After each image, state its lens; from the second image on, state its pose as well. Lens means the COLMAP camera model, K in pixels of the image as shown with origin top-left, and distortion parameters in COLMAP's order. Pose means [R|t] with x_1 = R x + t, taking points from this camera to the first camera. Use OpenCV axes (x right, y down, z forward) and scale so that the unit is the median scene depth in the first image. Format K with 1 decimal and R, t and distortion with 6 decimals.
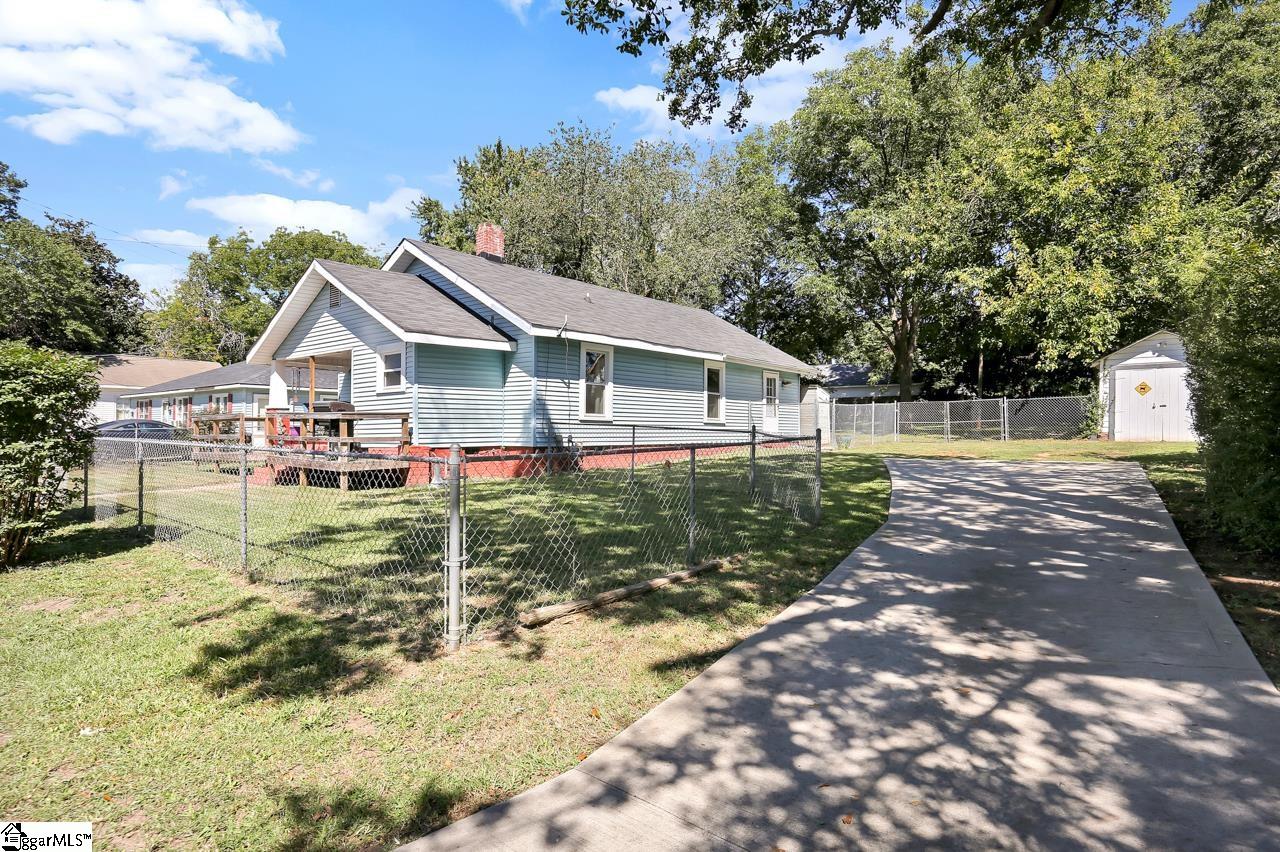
lens RADIAL K [[697.6, 0, 642.3], [0, 697.6, 428.7], [0, 0, 1]] dist [-0.001994, -0.002533]
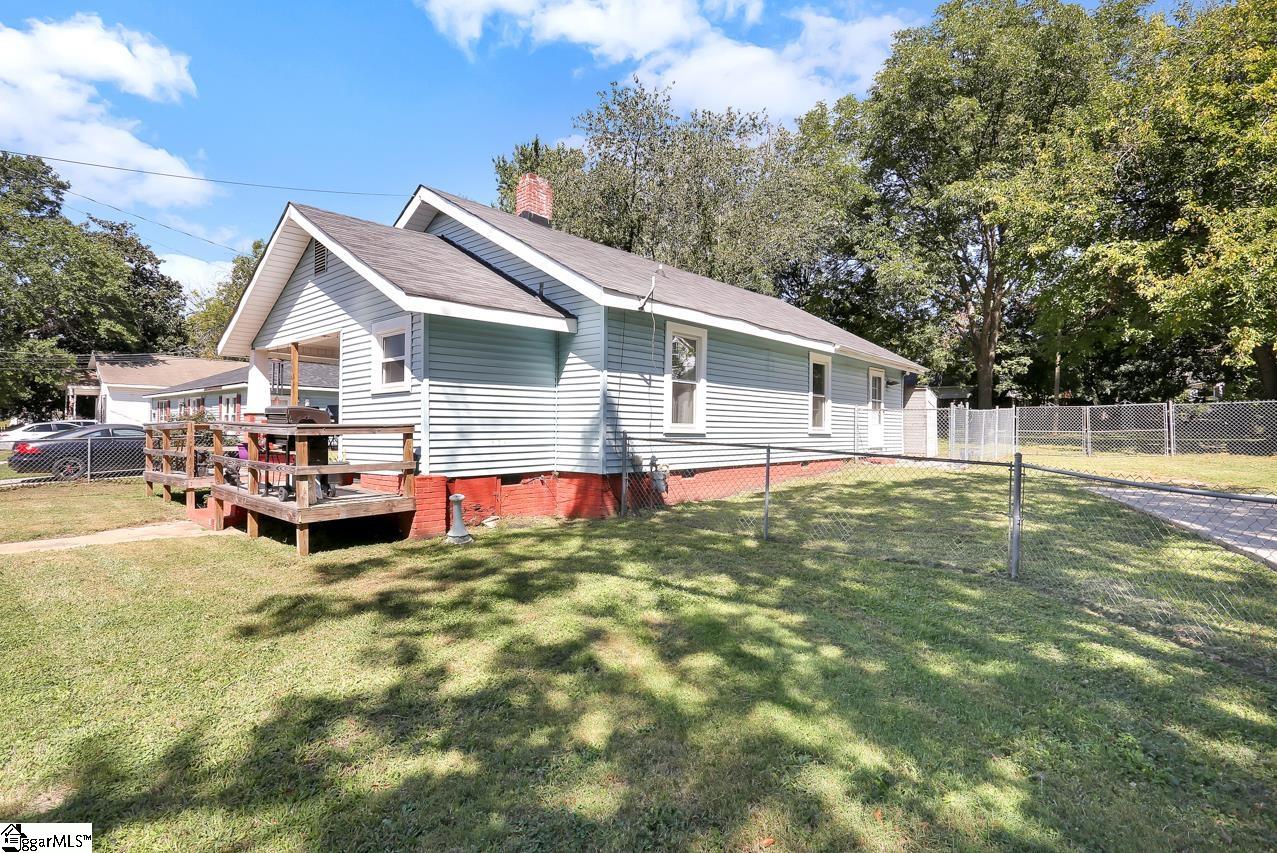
lens RADIAL K [[634.3, 0, 637.9], [0, 634.3, 423.6], [0, 0, 1]] dist [0.002350, 0.001634]
pose [[0.999317, 0.004320, -0.036701, -0.076867], [-0.004539, 0.999972, -0.005876, -0.014956], [0.036674, 0.006038, 0.999309, 0.303018]]
